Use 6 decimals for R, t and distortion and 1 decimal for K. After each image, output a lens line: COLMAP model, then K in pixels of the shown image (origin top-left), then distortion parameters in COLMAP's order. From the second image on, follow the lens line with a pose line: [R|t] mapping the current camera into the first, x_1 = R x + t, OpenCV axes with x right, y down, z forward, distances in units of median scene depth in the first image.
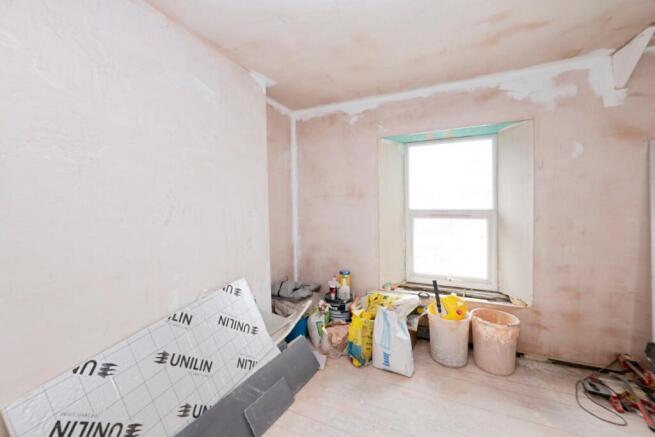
lens RADIAL K [[258.7, 0, 308.7], [0, 258.7, 217.7], [0, 0, 1]] dist [-0.001496, -0.001014]
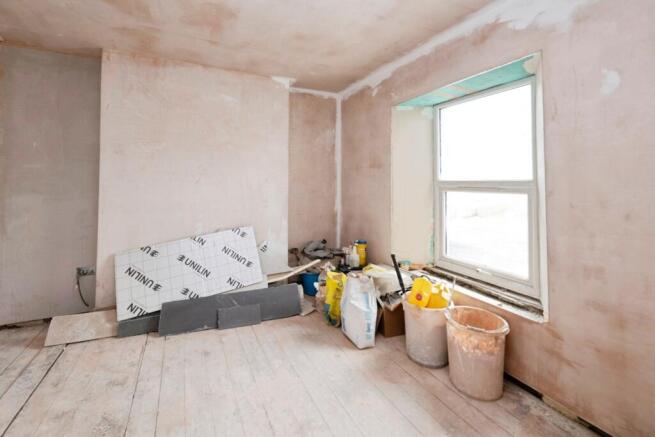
lens RADIAL K [[271.3, 0, 319.0], [0, 271.3, 182.9], [0, 0, 1]] dist [-0.000645, -0.000327]
pose [[0.783783, 0.012779, -0.620903, 0.837991], [-0.045386, 0.998293, -0.036746, 0.033796], [0.619374, 0.056981, 0.783026, 0.062422]]
